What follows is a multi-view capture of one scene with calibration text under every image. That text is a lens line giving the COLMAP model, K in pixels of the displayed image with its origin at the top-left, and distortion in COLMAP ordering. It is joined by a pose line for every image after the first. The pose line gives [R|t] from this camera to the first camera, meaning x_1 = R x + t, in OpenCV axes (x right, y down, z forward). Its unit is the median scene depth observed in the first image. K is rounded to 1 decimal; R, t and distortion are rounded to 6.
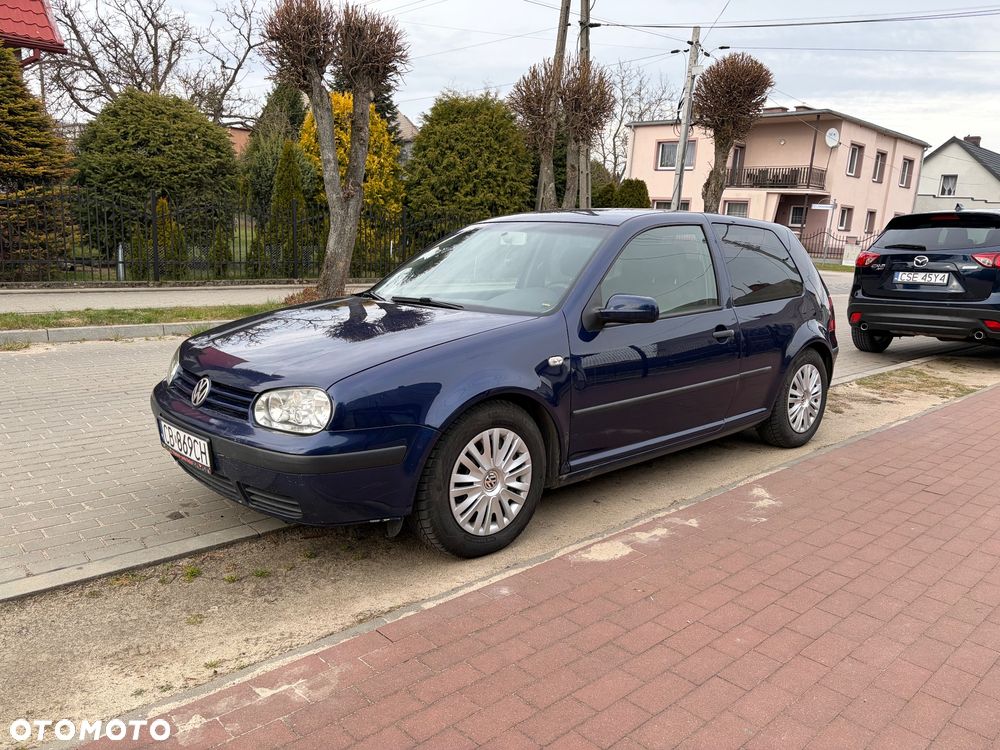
lens RADIAL K [[758.9, 0, 506.0], [0, 758.9, 379.5], [0, 0, 1]] dist [0.049128, -0.050129]
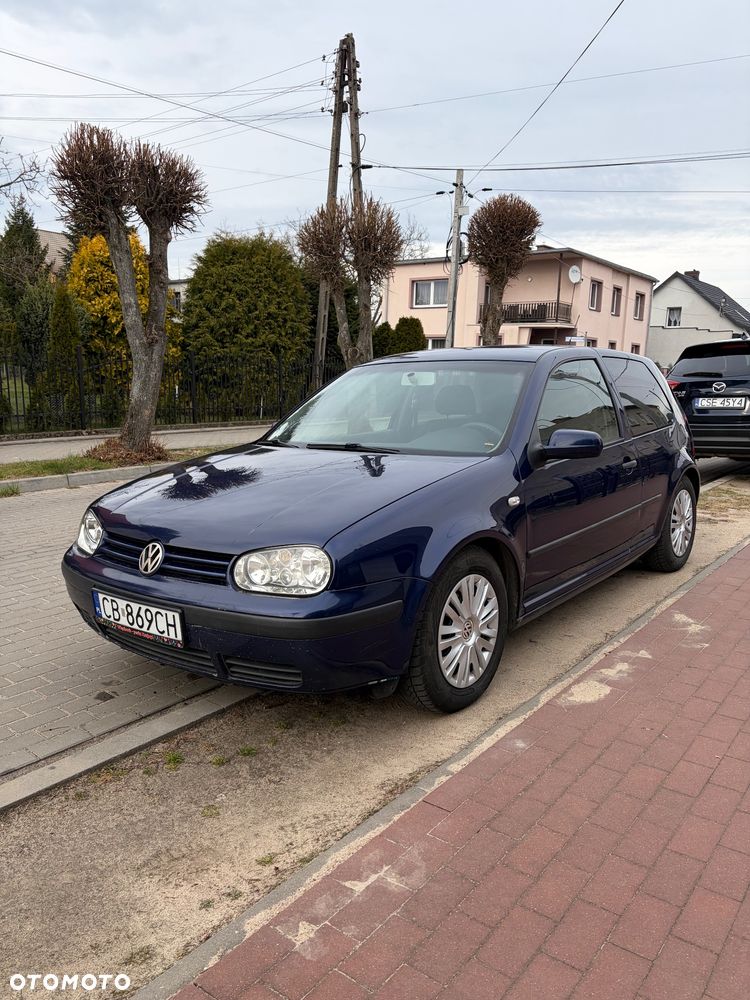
lens RADIAL K [[758.9, 0, 373.1], [0, 758.9, 502.0], [0, 0, 1]] dist [0.049128, -0.050129]
pose [[0.987369, -0.059317, 0.146913, -0.203813], [0.062448, 0.997907, -0.016790, -0.014618], [-0.145610, 0.025752, 0.989007, 0.044940]]
